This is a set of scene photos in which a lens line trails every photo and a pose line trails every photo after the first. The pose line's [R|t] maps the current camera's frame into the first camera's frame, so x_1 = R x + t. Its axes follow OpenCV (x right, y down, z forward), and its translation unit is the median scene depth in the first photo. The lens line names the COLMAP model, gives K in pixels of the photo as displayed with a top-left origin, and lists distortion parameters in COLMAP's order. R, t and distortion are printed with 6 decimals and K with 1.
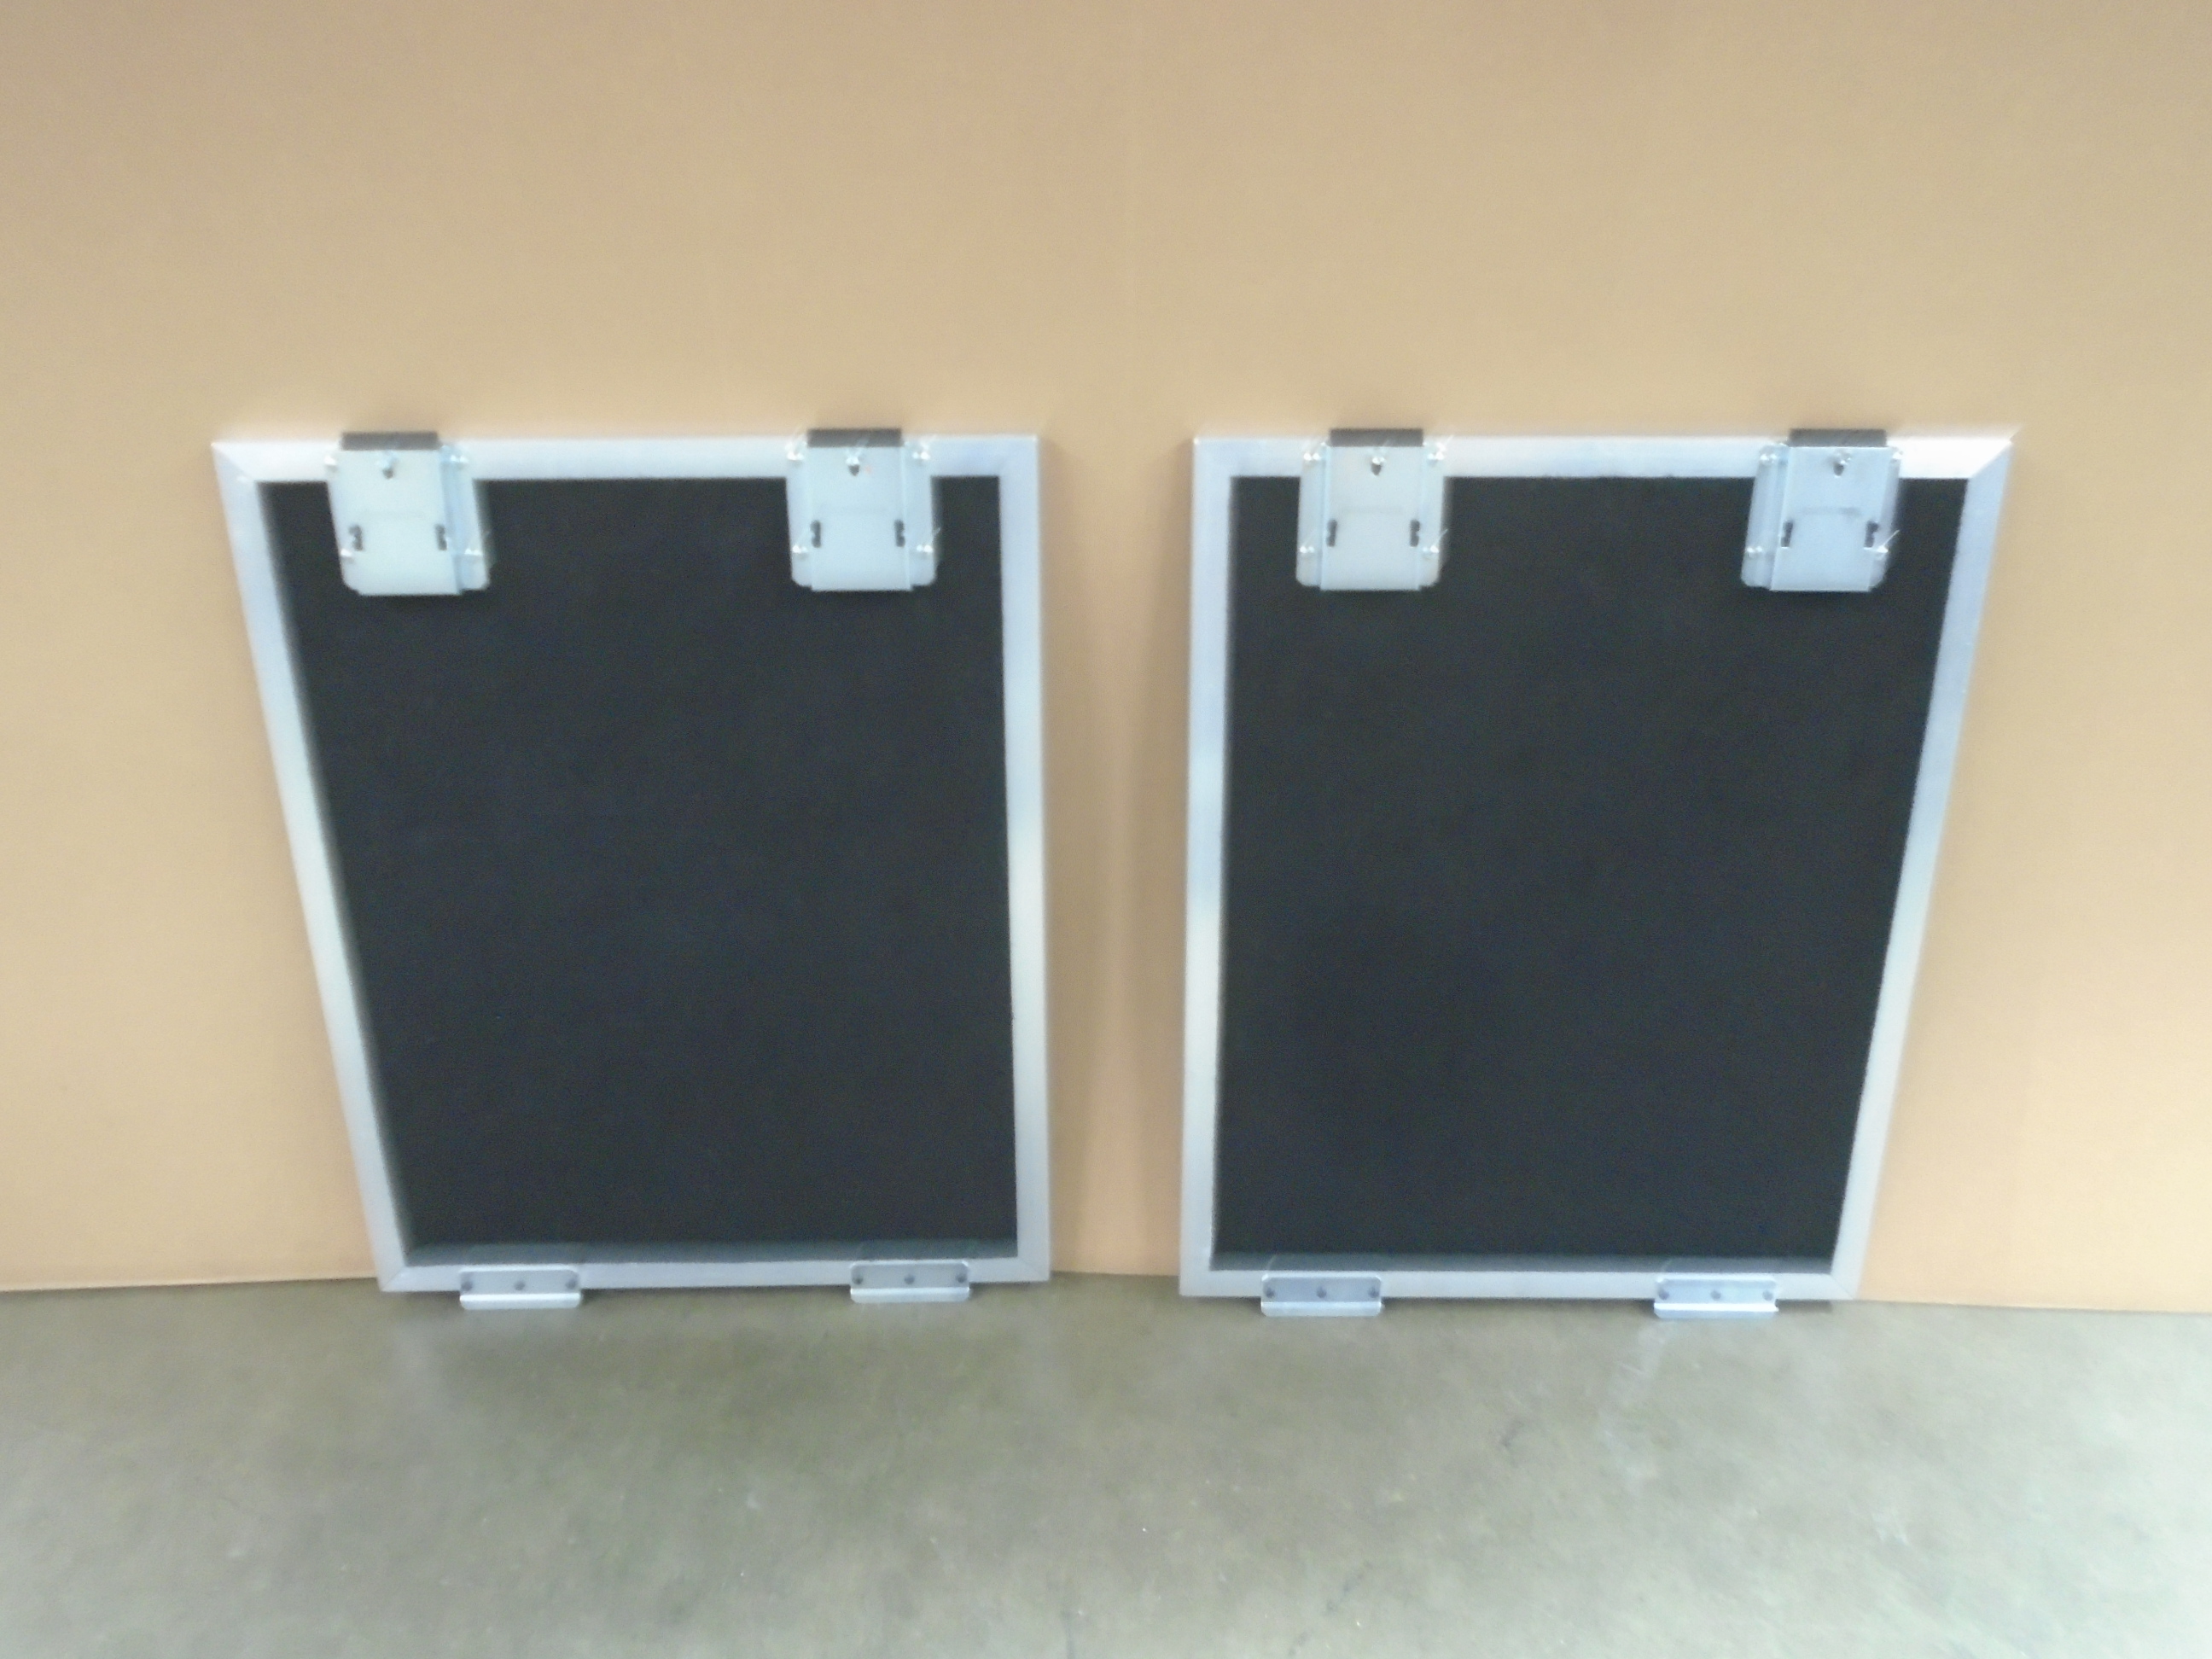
lens RADIAL K [[1713.0, 0, 1106.0], [0, 1713.0, 829.5], [0, 0, 1]] dist [-0.000597, -0.004718]
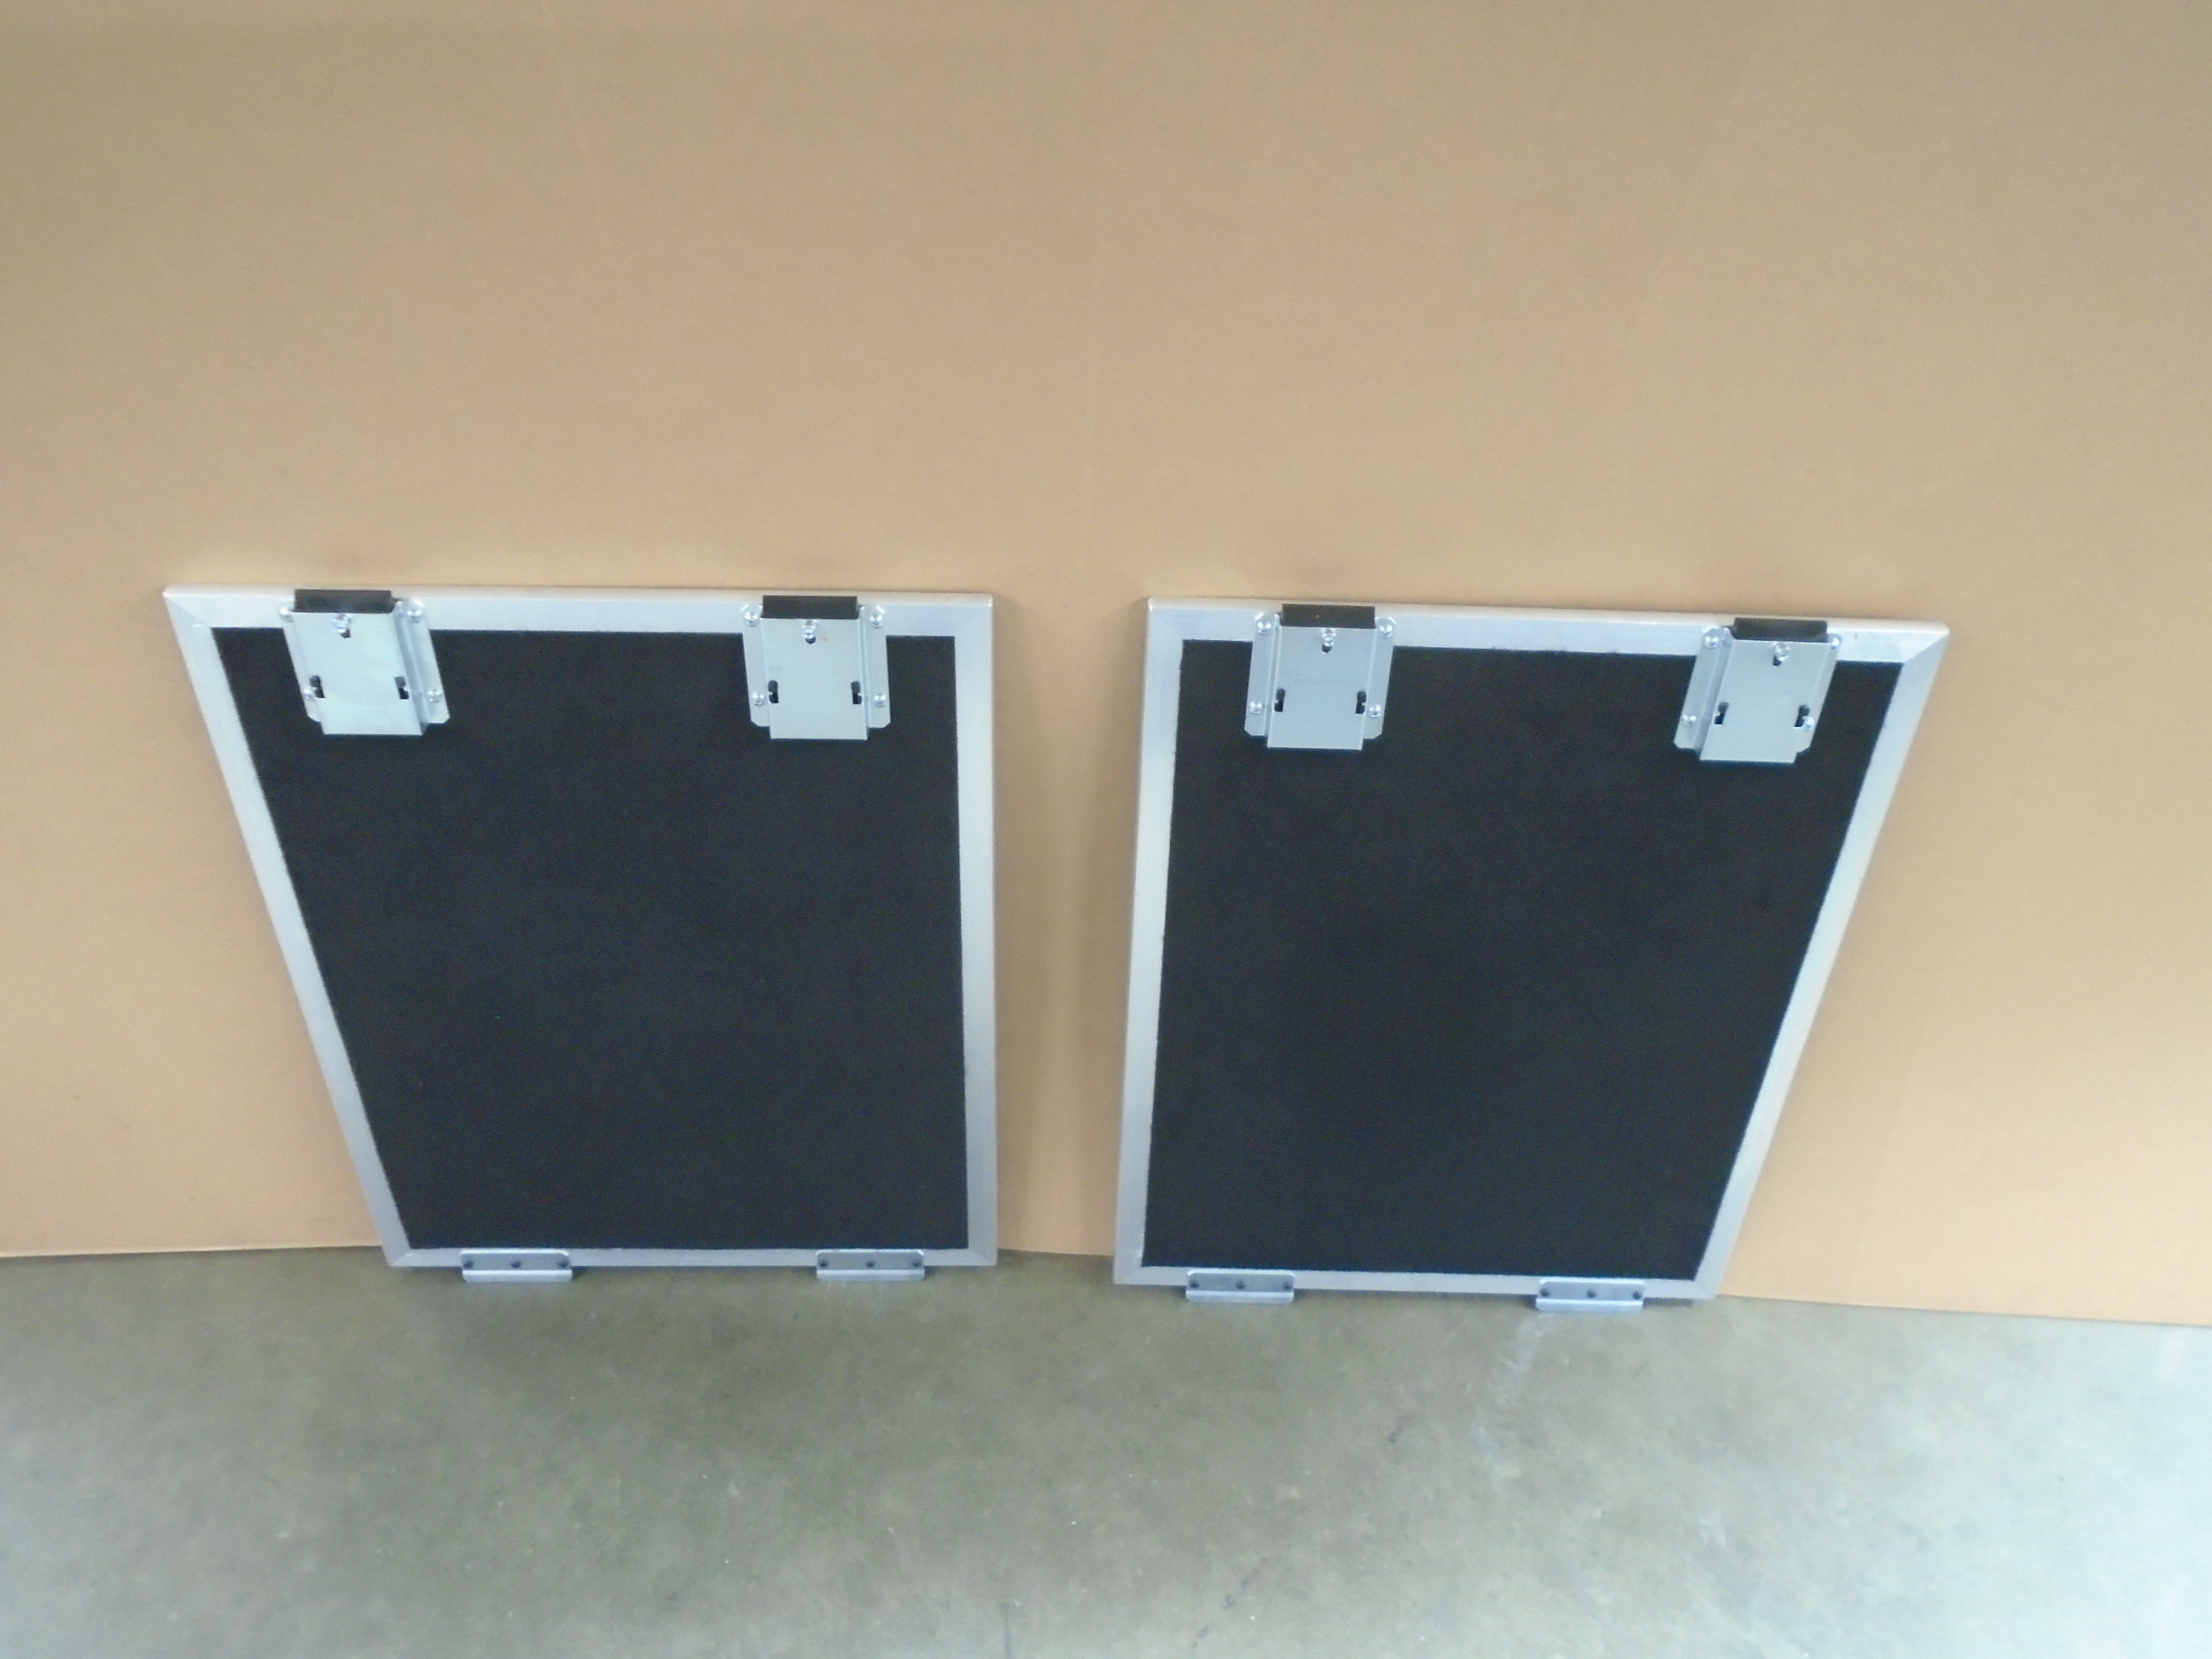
lens RADIAL K [[1713.0, 0, 1106.0], [0, 1713.0, 829.5], [0, 0, 1]] dist [-0.000597, -0.004718]
pose [[0.999432, 0.023912, 0.023730, 0.005568], [-0.028999, 0.969149, 0.244763, -0.331305], [-0.017145, -0.245312, 0.969292, -0.008256]]
